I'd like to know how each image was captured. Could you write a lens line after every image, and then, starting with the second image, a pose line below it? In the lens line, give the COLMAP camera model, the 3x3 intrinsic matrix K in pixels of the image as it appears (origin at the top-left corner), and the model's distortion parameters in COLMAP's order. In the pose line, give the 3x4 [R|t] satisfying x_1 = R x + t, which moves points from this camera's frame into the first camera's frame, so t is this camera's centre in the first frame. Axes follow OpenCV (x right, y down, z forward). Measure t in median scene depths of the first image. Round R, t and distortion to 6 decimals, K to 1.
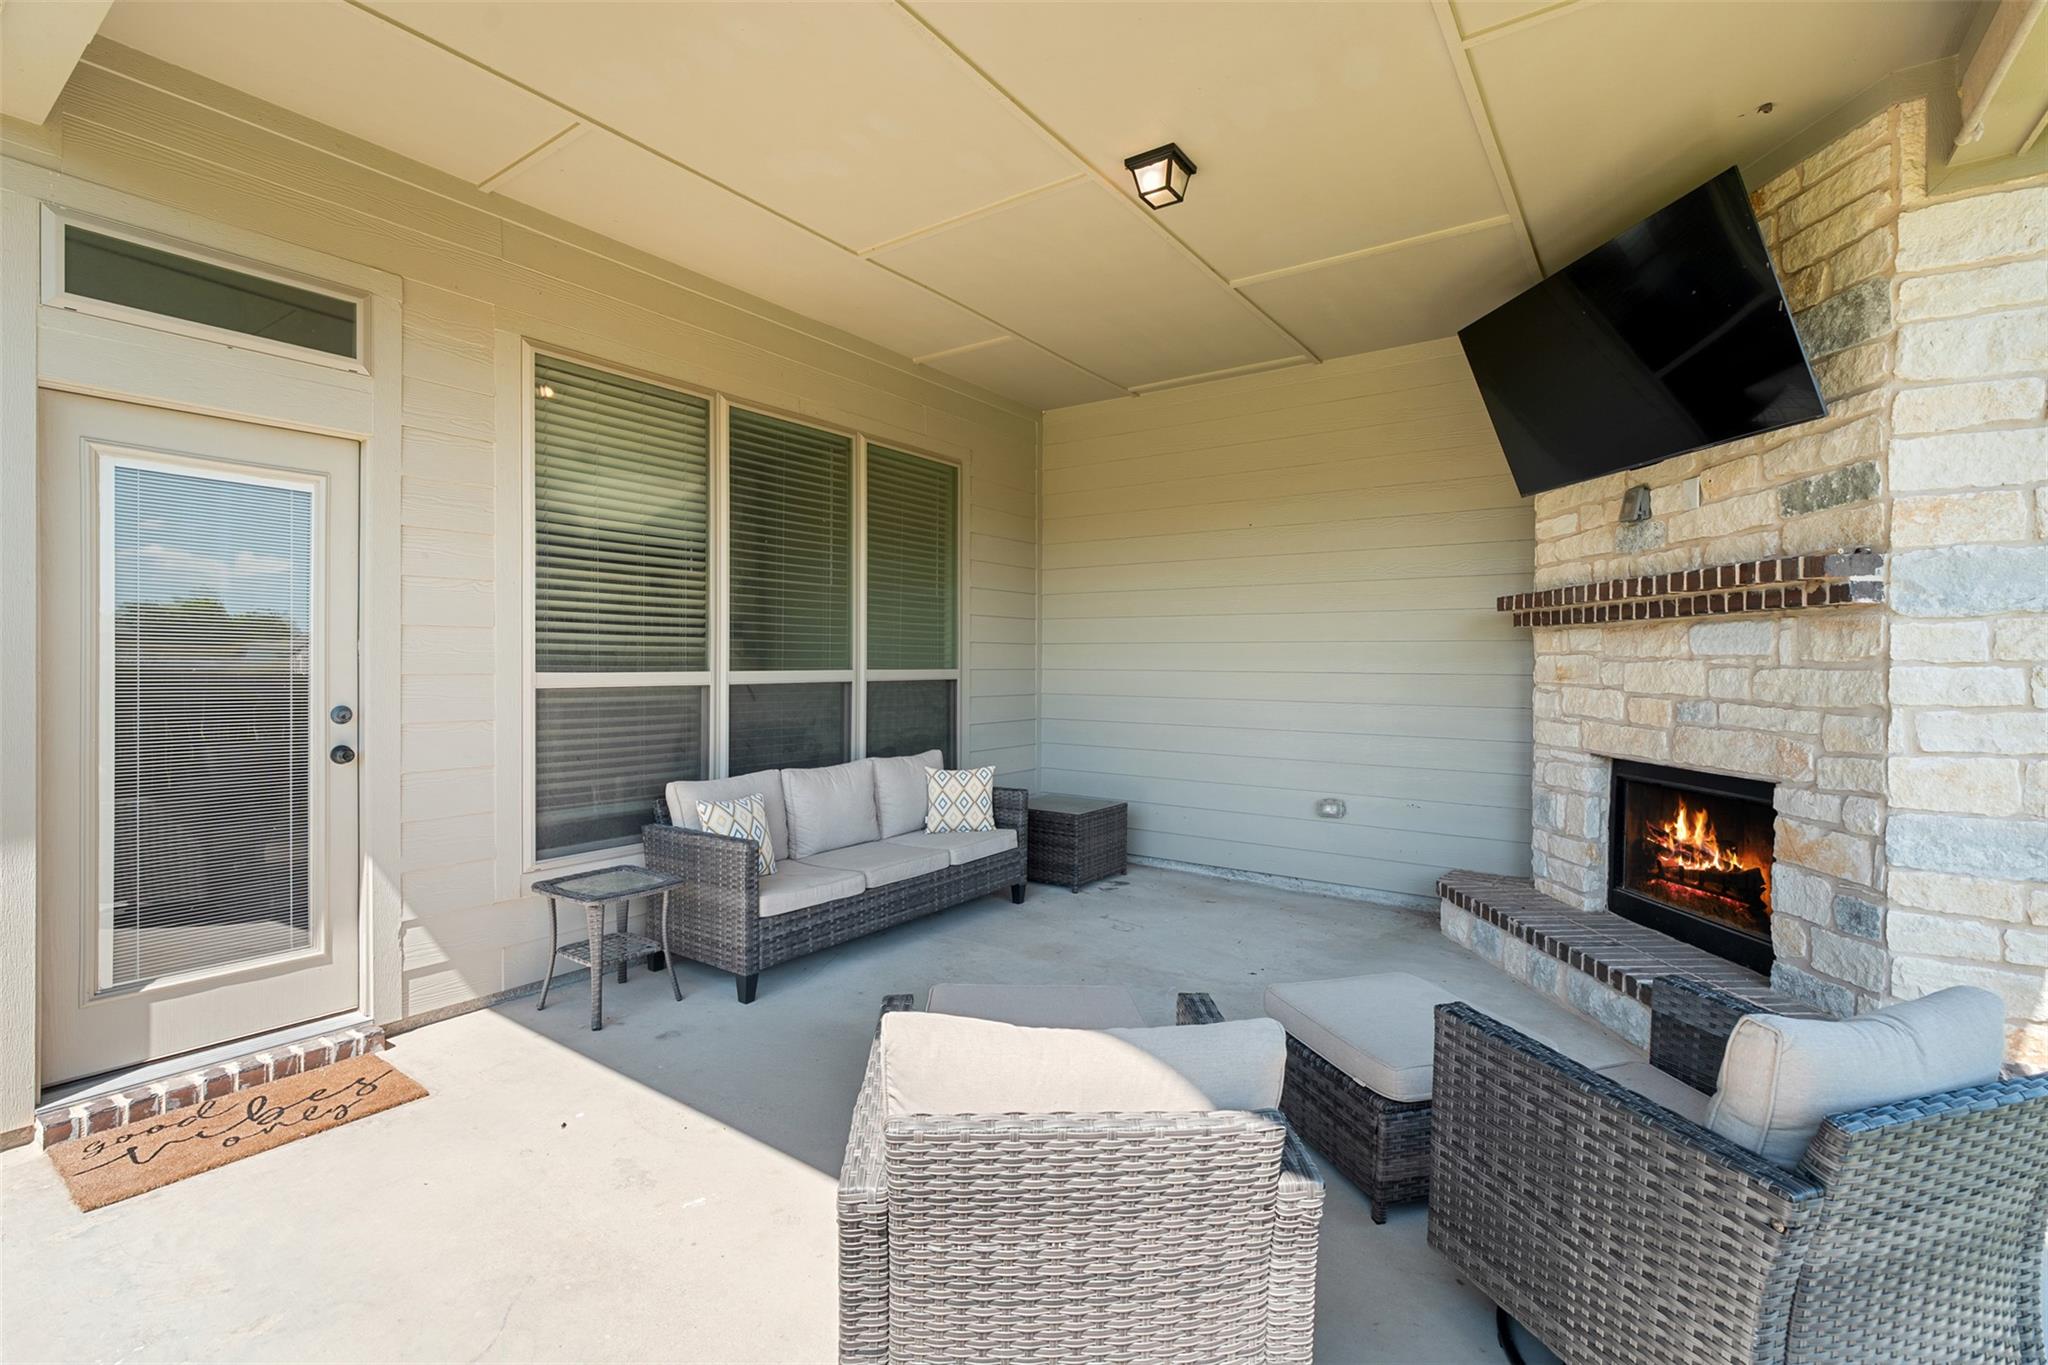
lens RADIAL K [[919.8, 0, 1020.0], [0, 919.8, 678.0], [0, 0, 1]] dist [-0.004070, 0.001439]
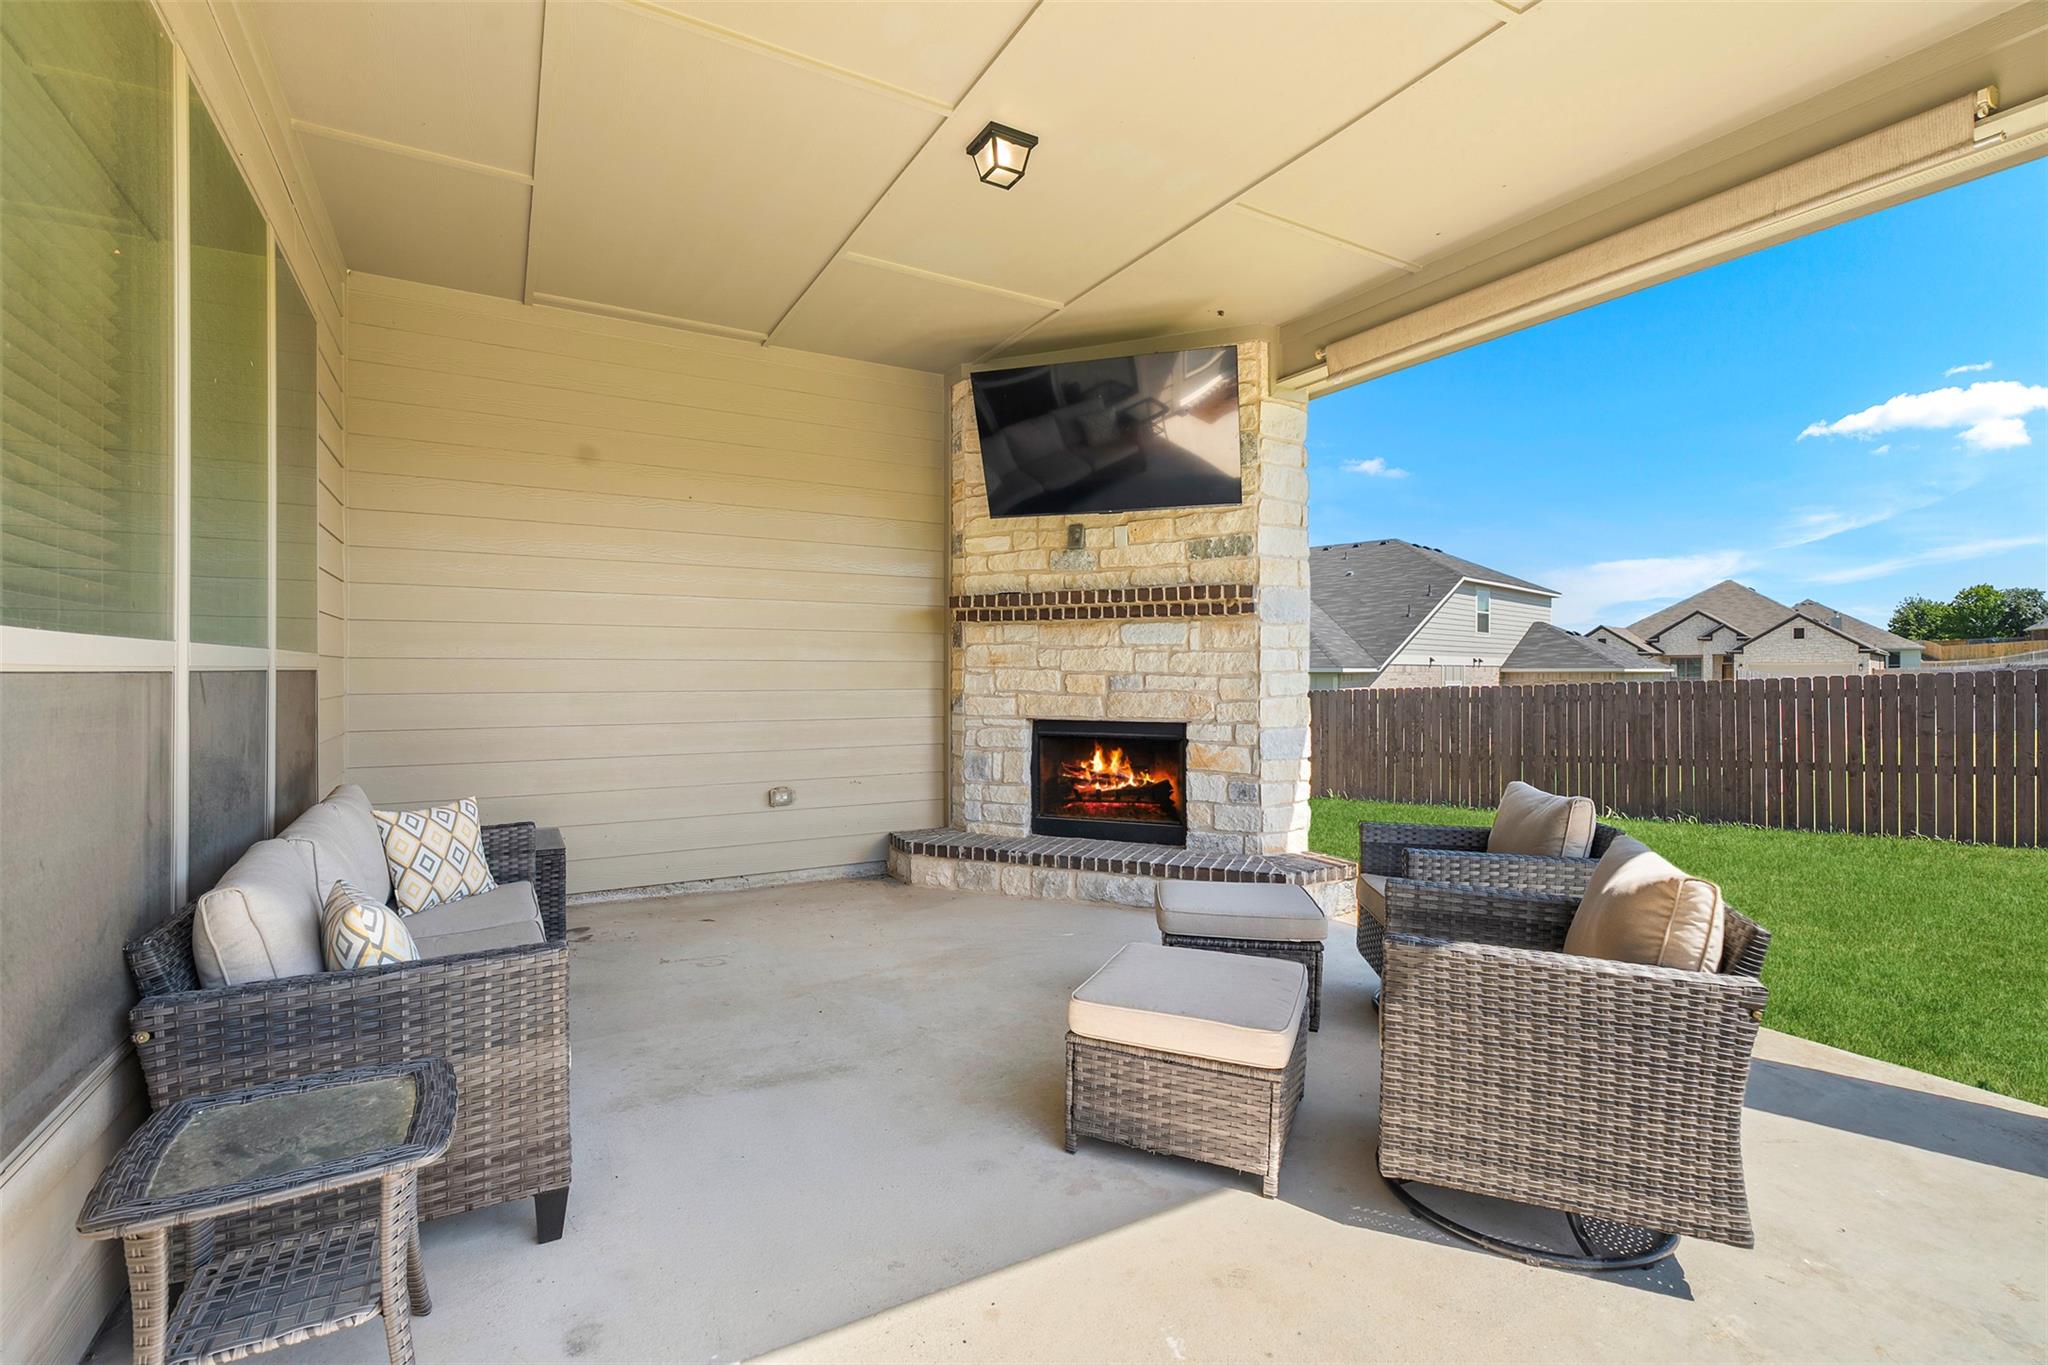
lens RADIAL K [[919.8, 0, 1027.2], [0, 919.8, 673.2], [0, 0, 1]] dist [-0.004070, 0.001439]
pose [[0.408788, -0.004490, 0.912618, -0.668815], [0.016980, 0.999852, -0.002686, 0.022876], [-0.912471, 0.016594, 0.408804, 0.510906]]
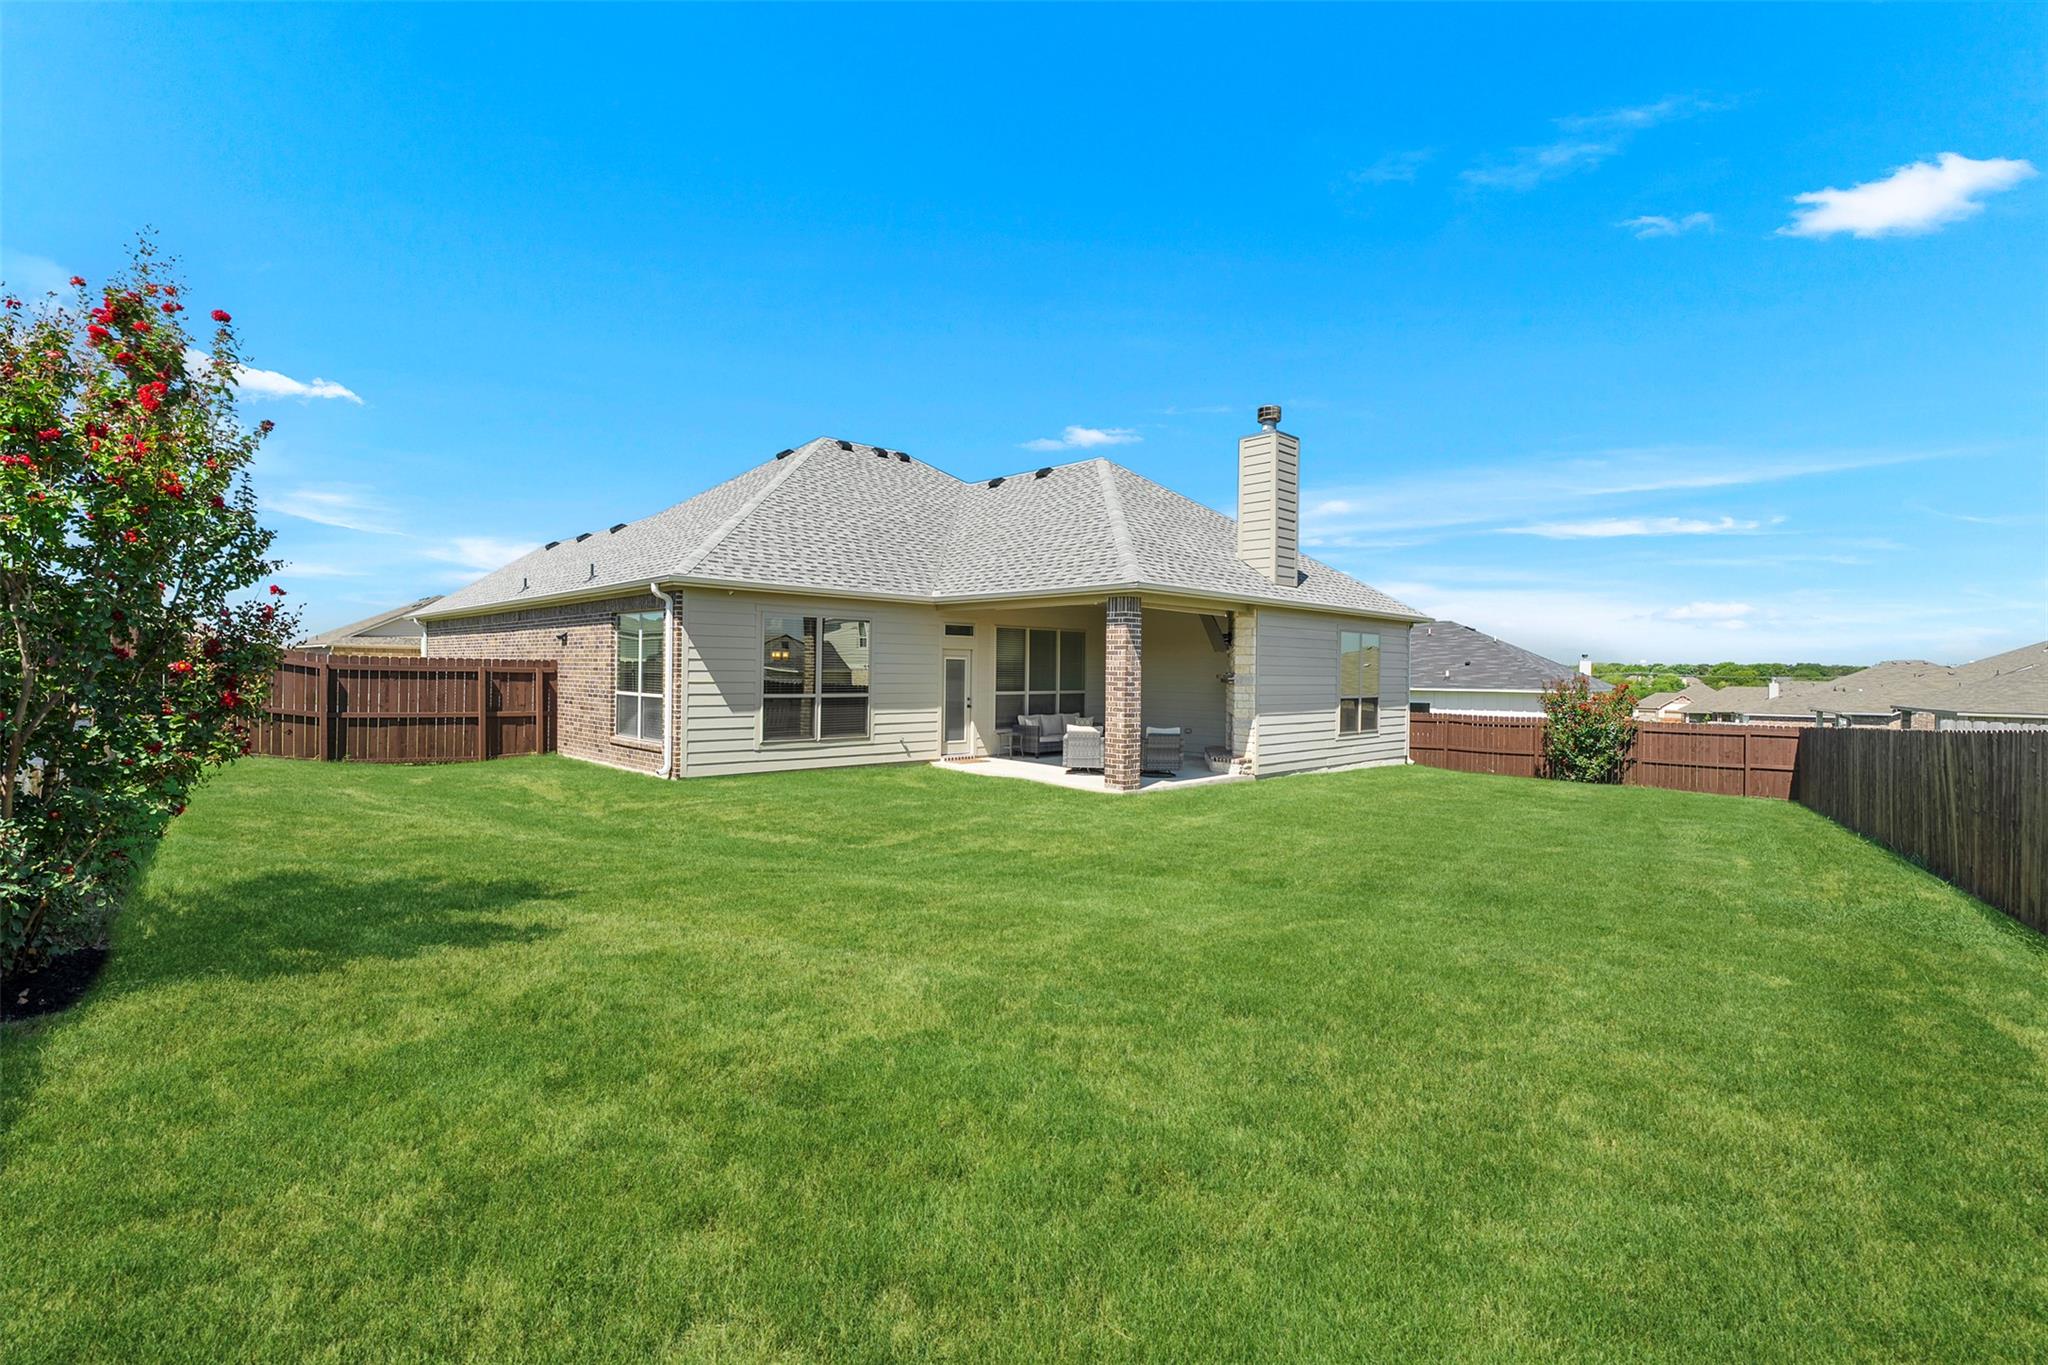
lens RADIAL K [[919.8, 0, 1027.2], [0, 919.8, 683.9], [0, 0, 1]] dist [-0.004070, 0.001439]
pose [[0.985682, -0.006581, -0.168488, 0.466825], [0.003618, 0.999833, -0.017888, 0.042609], [0.168578, 0.017022, 0.985541, -3.785062]]
